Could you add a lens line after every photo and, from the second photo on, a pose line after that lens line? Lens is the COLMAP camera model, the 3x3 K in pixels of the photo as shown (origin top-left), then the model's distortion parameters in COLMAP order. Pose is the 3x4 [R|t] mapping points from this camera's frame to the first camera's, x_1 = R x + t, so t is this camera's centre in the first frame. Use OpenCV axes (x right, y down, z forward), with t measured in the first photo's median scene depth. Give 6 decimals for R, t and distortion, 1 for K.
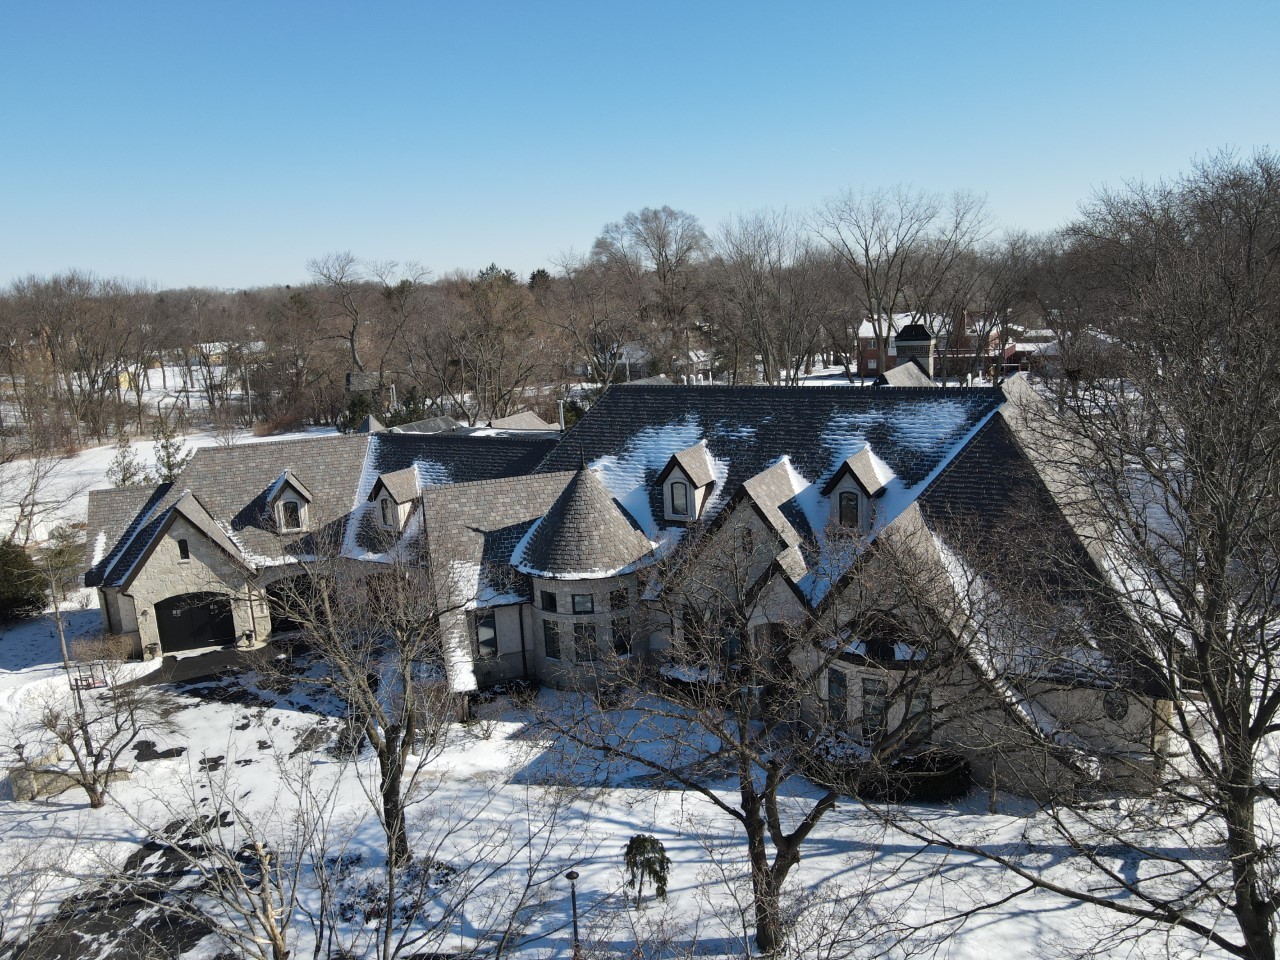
lens RADIAL K [[944.9, 0, 641.2], [0, 944.9, 480.0], [0, 0, 1]] dist [0.006217, 0.019939]
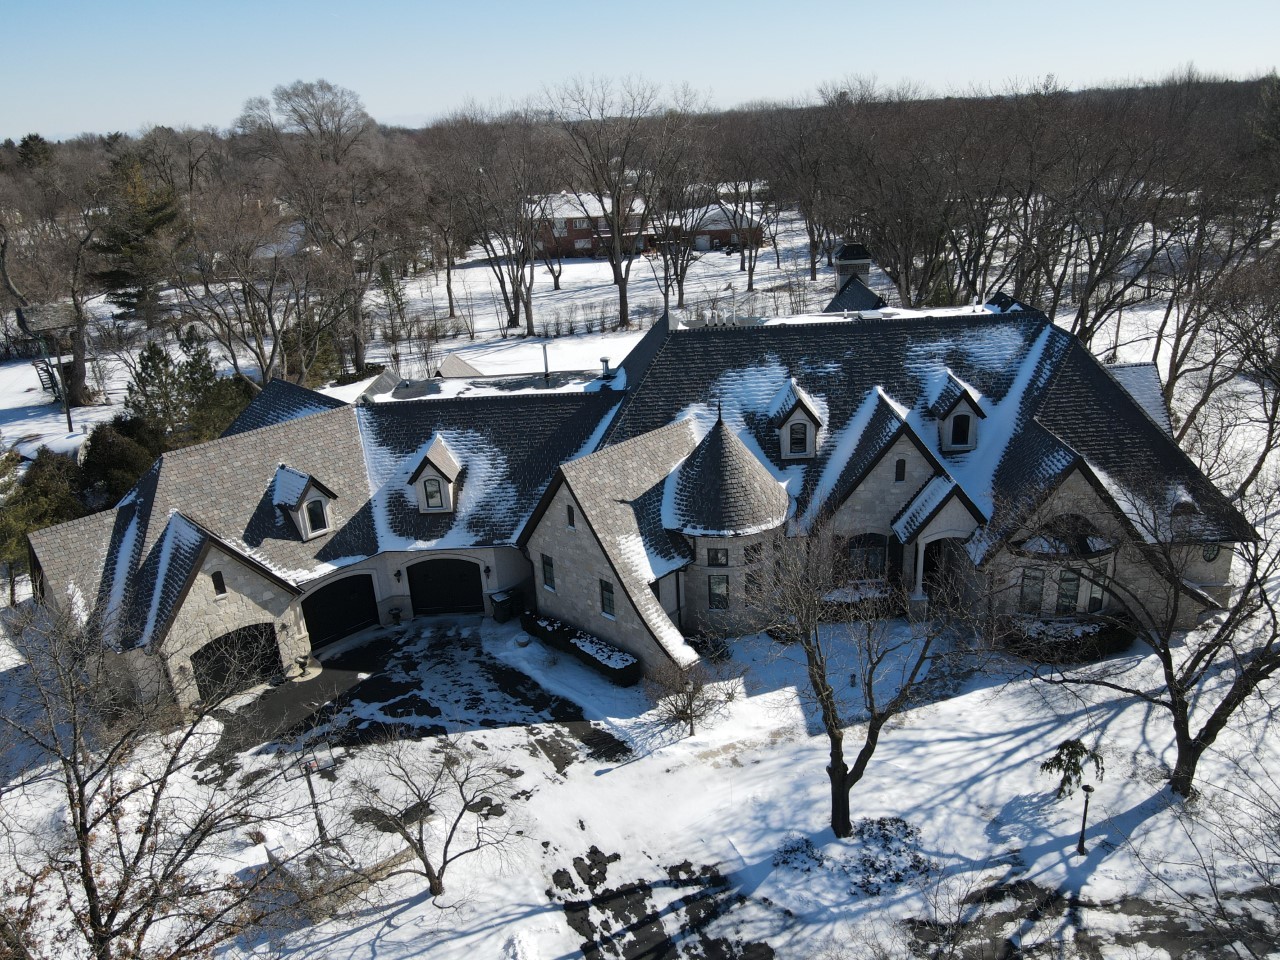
lens RADIAL K [[944.9, 0, 640.6], [0, 944.9, 479.9], [0, 0, 1]] dist [0.006217, 0.019939]
pose [[0.874580, -0.169335, 0.454351, -0.576647], [0.103331, 0.980601, 0.166564, -0.123786], [-0.473742, -0.098725, 0.875113, 0.139447]]
